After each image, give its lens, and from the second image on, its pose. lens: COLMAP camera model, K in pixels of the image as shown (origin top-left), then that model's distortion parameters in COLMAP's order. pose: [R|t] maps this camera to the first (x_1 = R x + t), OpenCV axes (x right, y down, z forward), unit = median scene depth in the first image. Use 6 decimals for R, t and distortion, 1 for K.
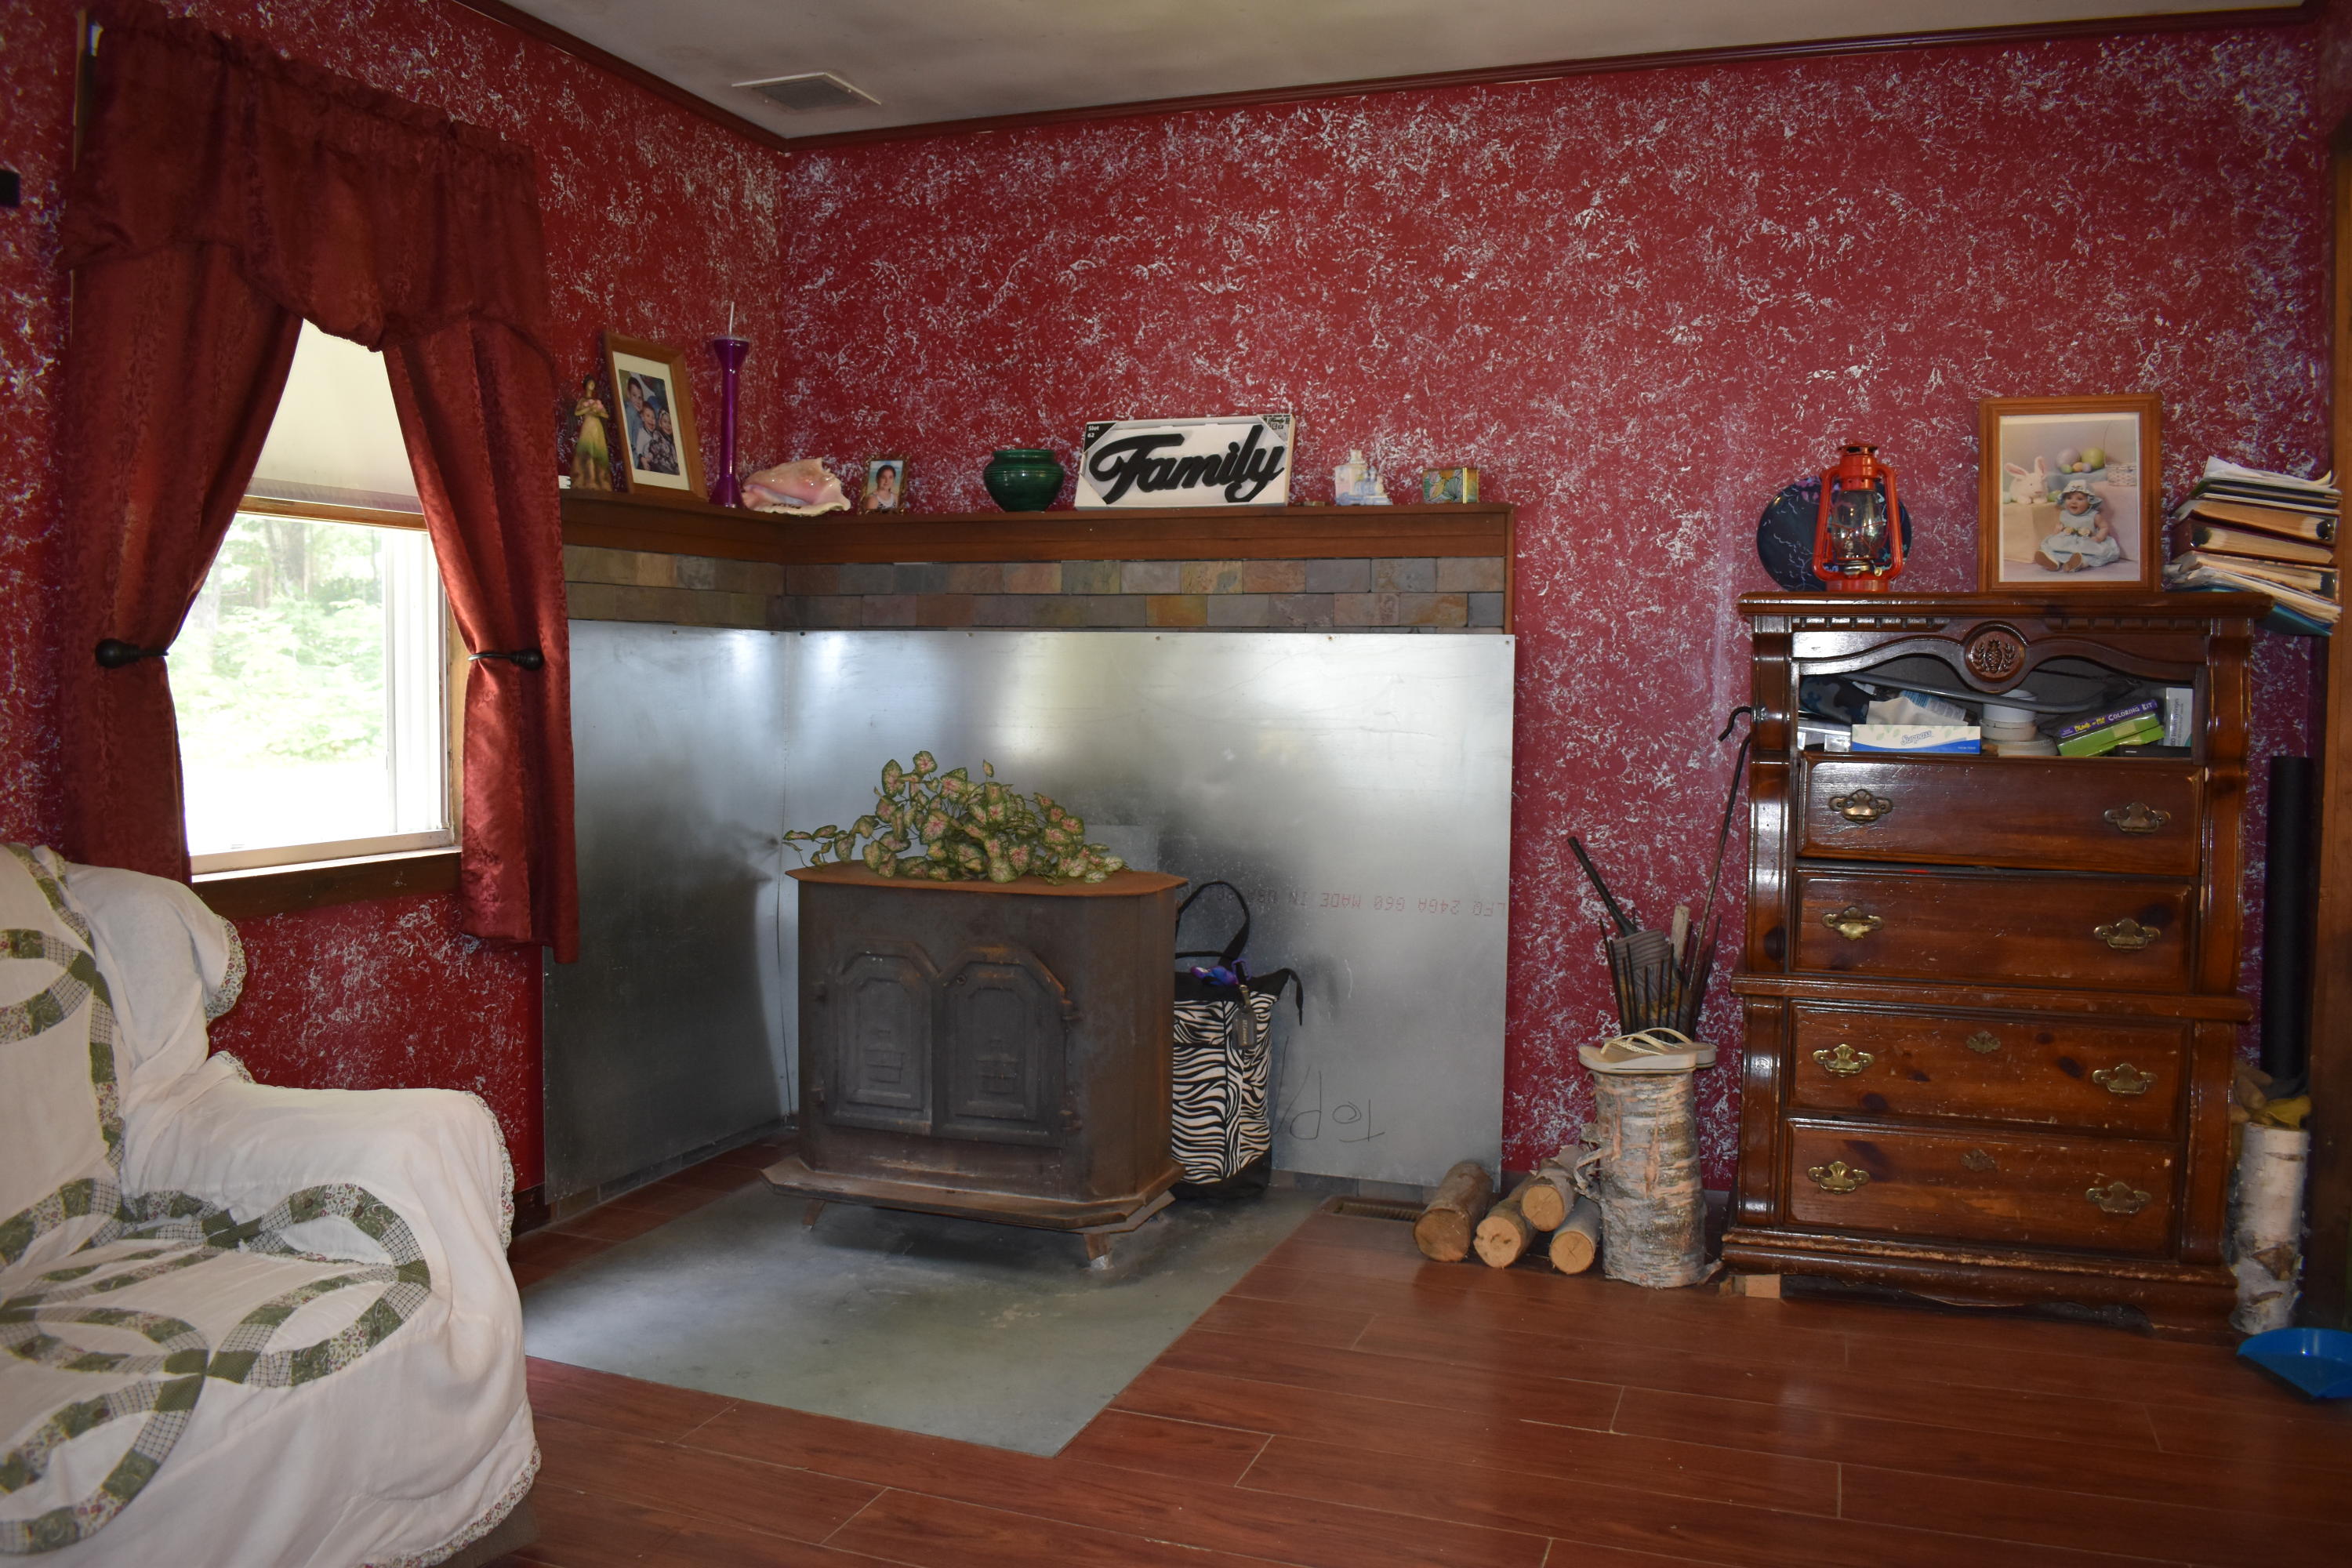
lens RADIAL K [[1833.6, 0, 1179.0], [0, 1833.6, 781.2], [0, 0, 1]] dist [-0.080669, 0.000149]
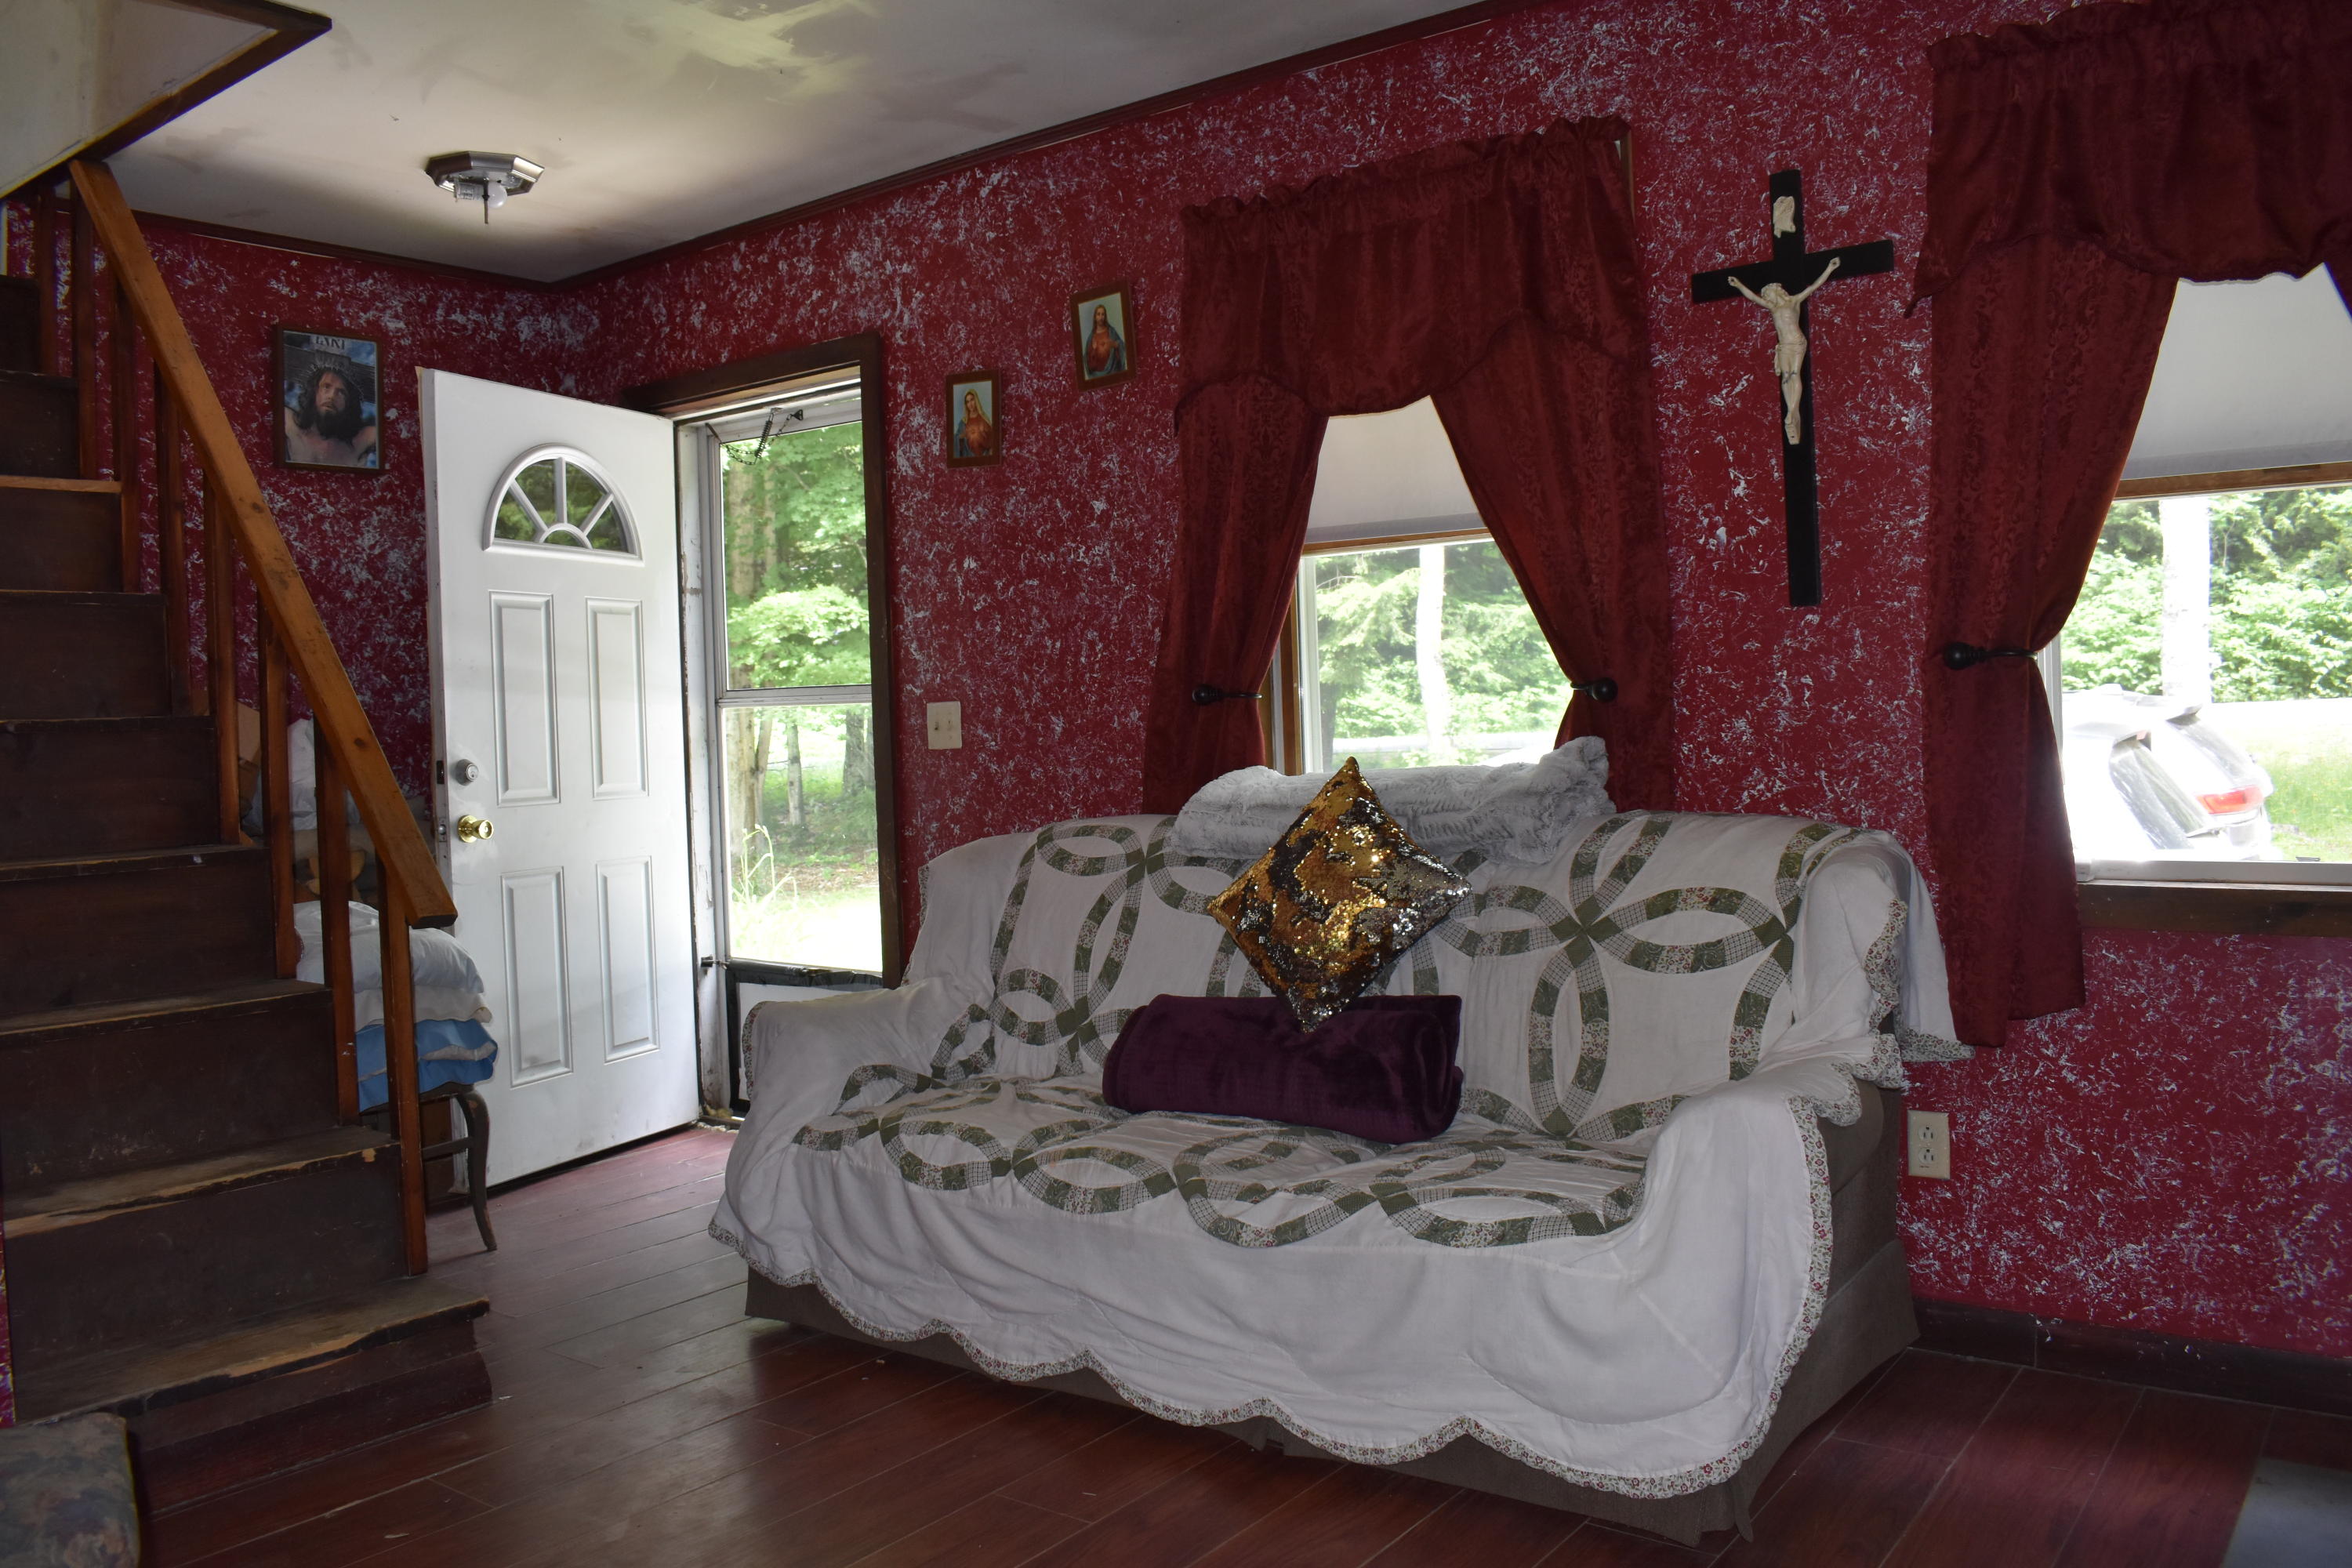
lens RADIAL K [[1833.6, 0, 1179.9], [0, 1833.6, 780.7], [0, 0, 1]] dist [-0.080669, 0.000149]
pose [[-0.292197, 0.023956, -0.956058, 0.586080], [-0.030575, 0.998941, 0.034375, -0.020278], [0.955869, 0.039275, -0.291155, 0.890429]]
